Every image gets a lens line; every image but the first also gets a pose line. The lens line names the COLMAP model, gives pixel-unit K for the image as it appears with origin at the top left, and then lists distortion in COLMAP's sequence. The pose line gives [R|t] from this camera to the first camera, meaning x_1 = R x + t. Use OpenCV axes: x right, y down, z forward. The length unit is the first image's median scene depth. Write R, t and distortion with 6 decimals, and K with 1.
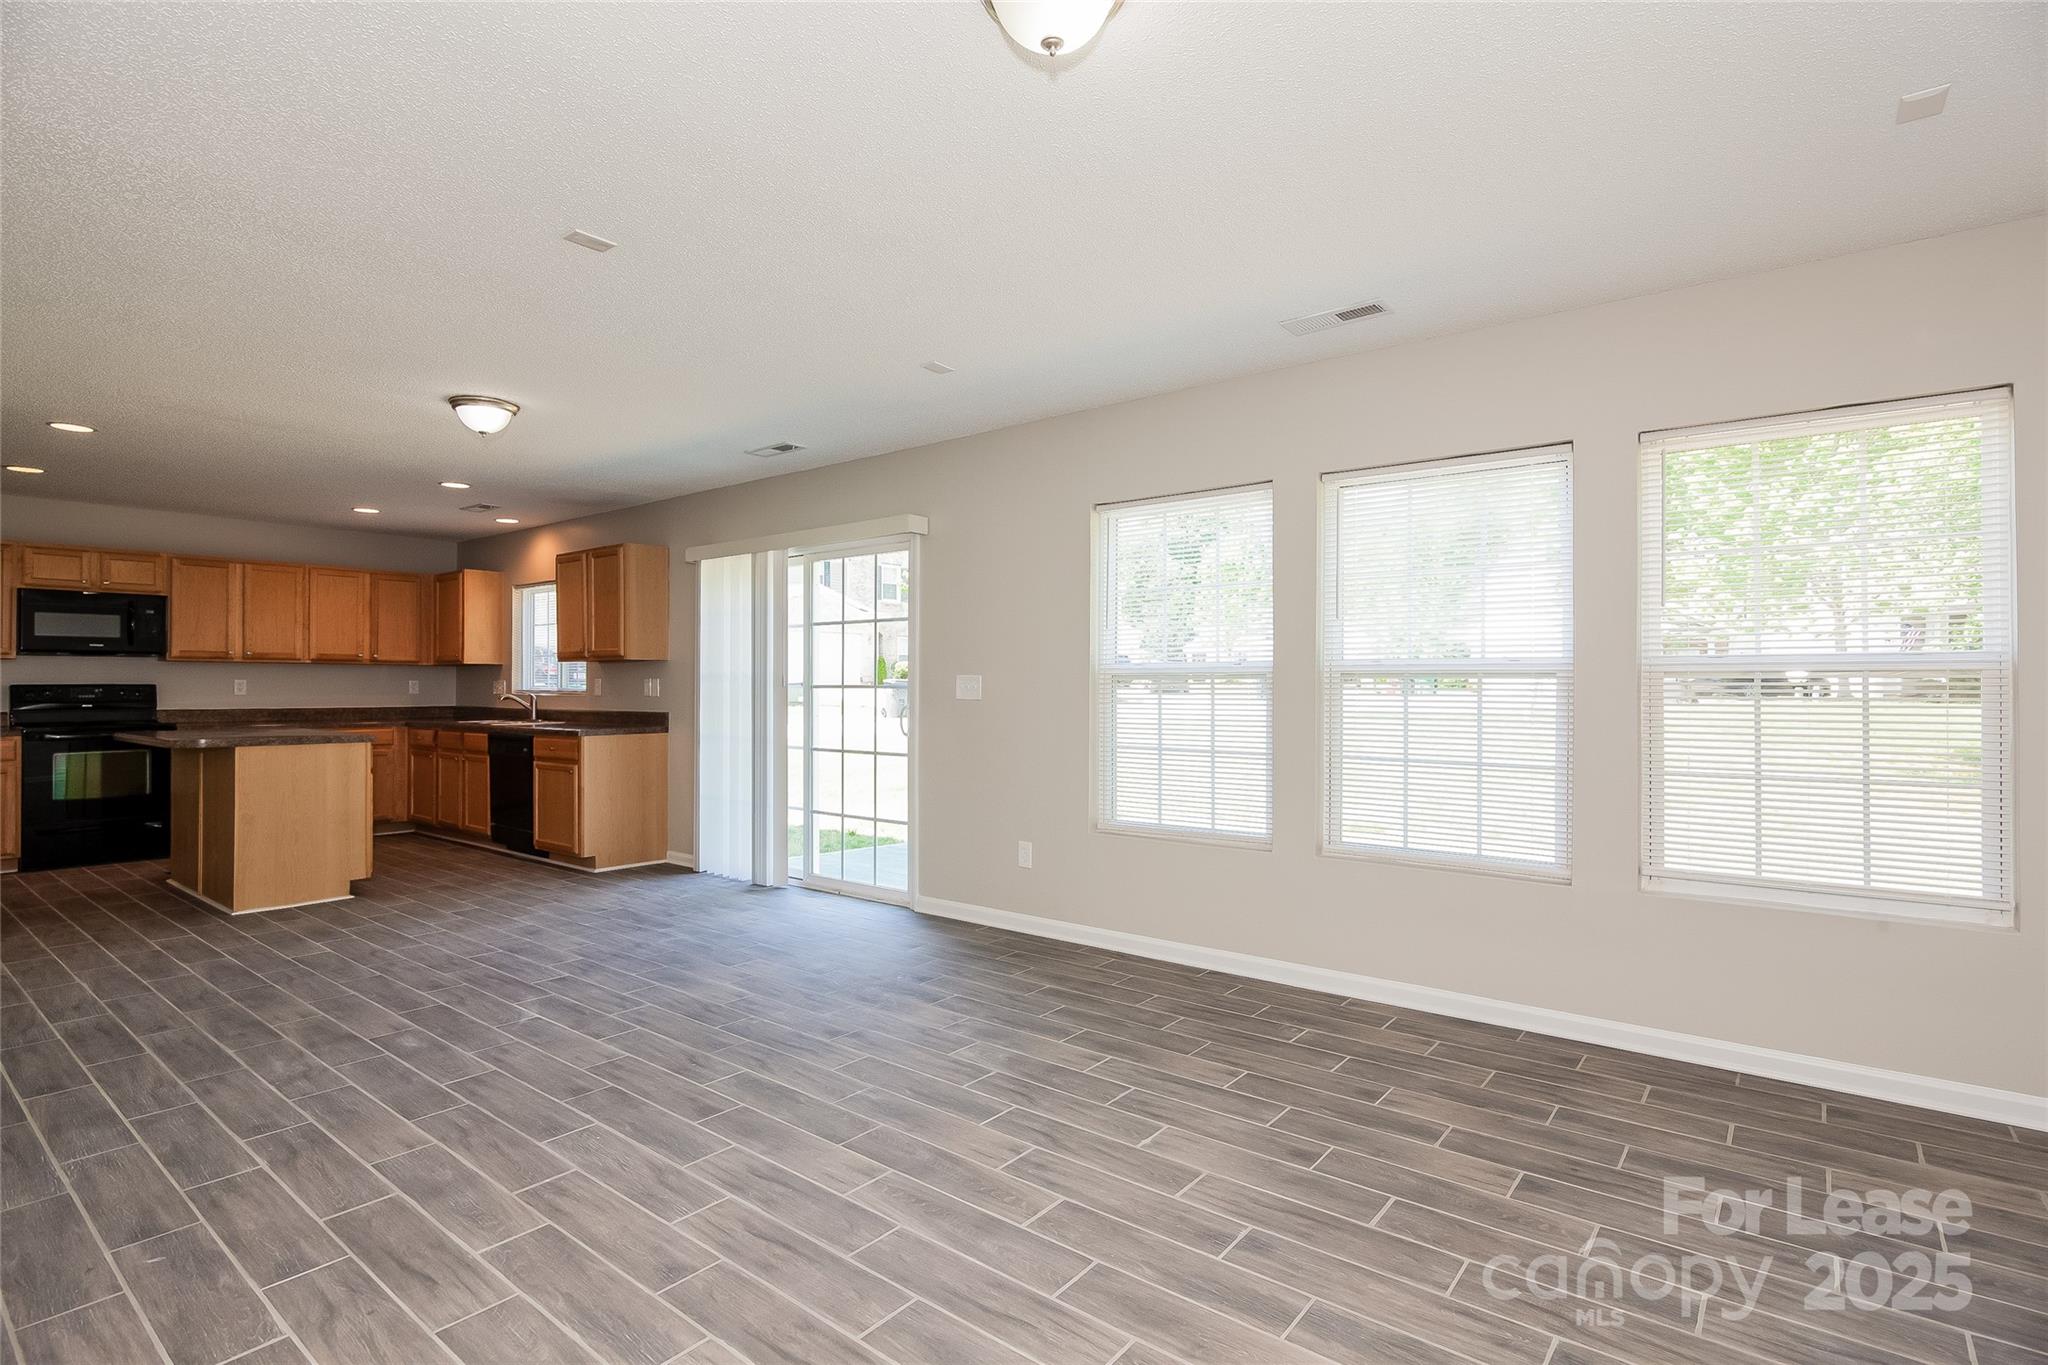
lens RADIAL K [[997.0, 0, 1023.0], [0, 997.0, 674.7], [0, 0, 1]] dist [-0.009777, -0.001455]
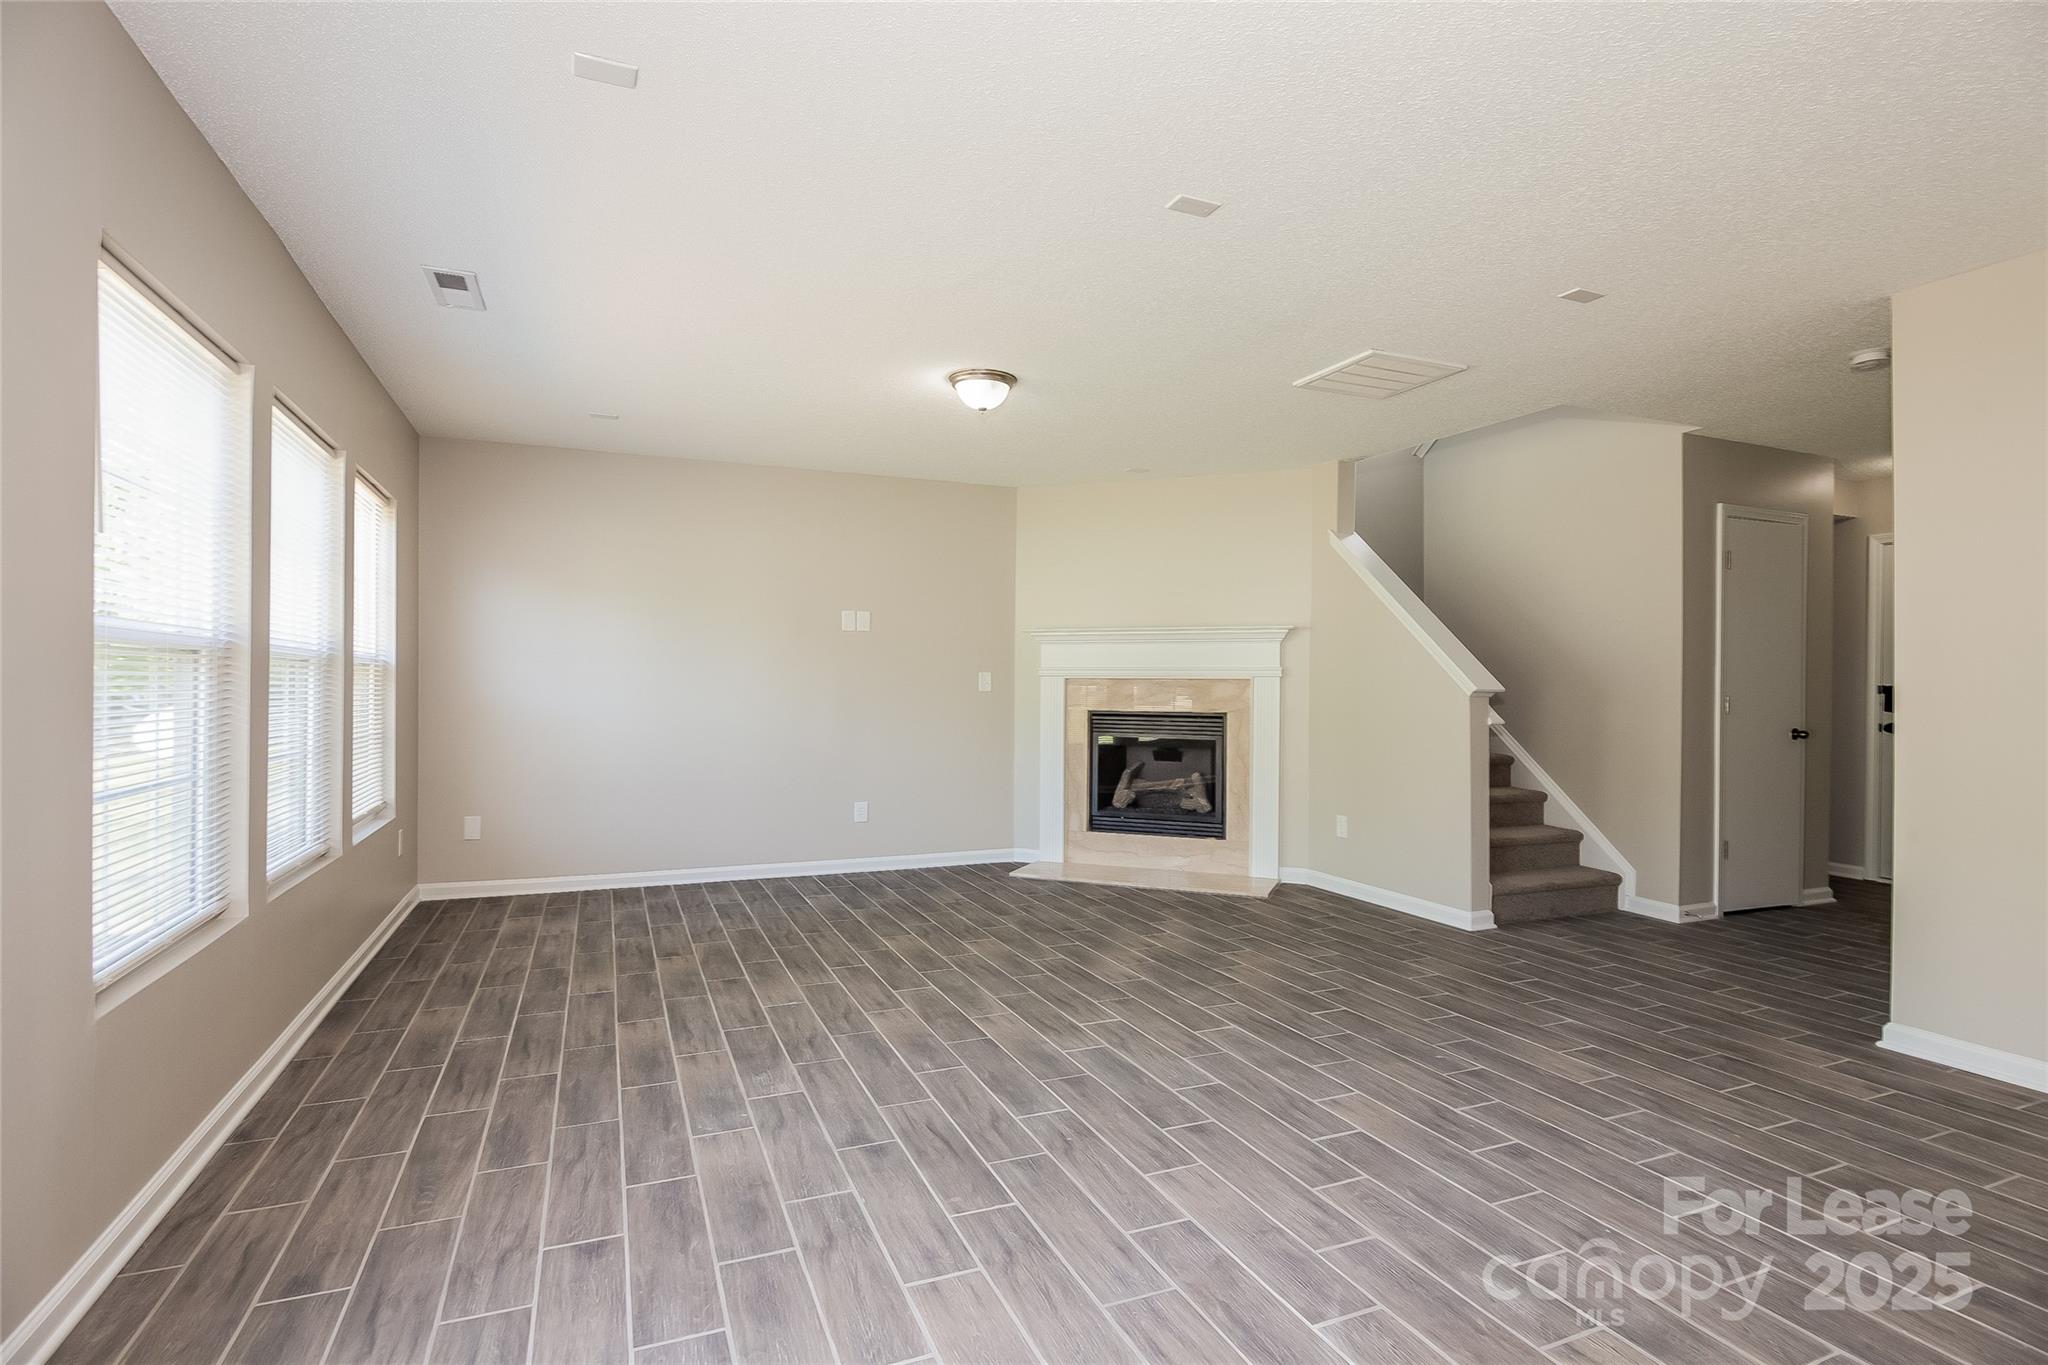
lens RADIAL K [[995.7, 0, 1024.0], [0, 995.7, 682.5], [0, 0, 1]] dist [-0.005924, -0.000575]
pose [[-0.877748, -0.005339, 0.479094, -0.737111], [-0.013682, 0.999809, -0.013925, 0.034168], [-0.478928, -0.018777, -0.877653, 1.866627]]
